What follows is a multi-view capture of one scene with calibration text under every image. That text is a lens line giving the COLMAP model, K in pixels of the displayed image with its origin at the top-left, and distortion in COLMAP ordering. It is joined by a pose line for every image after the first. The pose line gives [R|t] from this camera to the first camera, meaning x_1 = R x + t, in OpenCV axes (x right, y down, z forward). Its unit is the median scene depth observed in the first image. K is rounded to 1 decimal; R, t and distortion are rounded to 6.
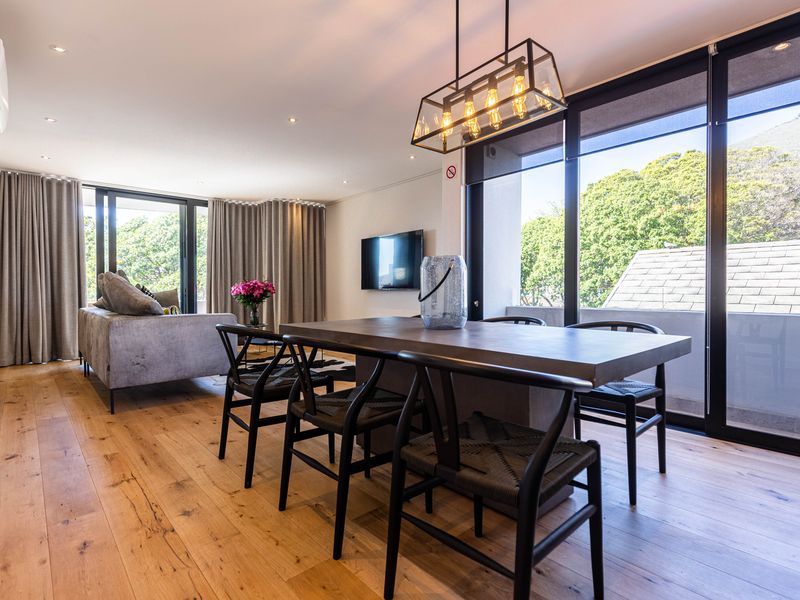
lens RADIAL K [[413.4, 0, 406.0], [0, 413.4, 296.4], [0, 0, 1]] dist [-0.011003, 0.007308]
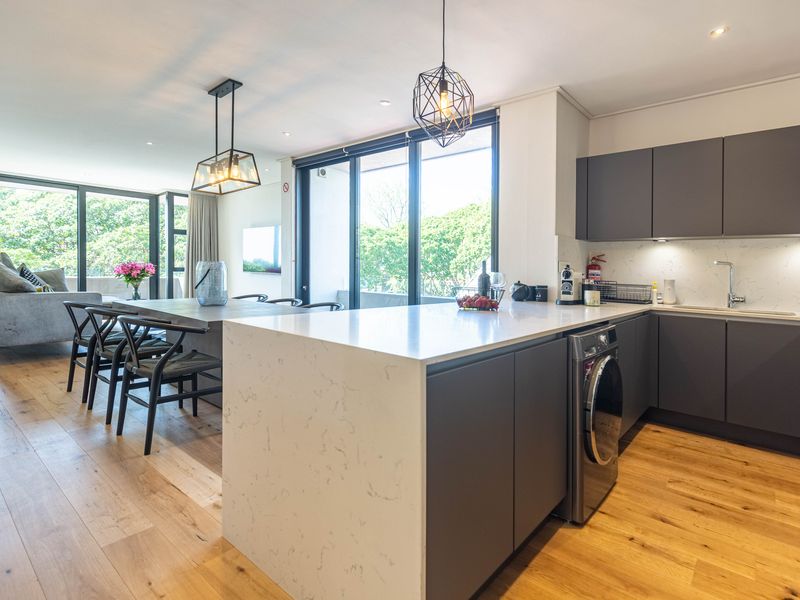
lens RADIAL K [[413.4, 0, 405.5], [0, 413.4, 283.1], [0, 0, 1]] dist [-0.011003, 0.007308]
pose [[0.990158, 0.024249, 0.137839, 0.212180], [-0.026830, 0.999497, 0.016898, -0.020229], [-0.137360, -0.020430, 0.990310, -0.241349]]
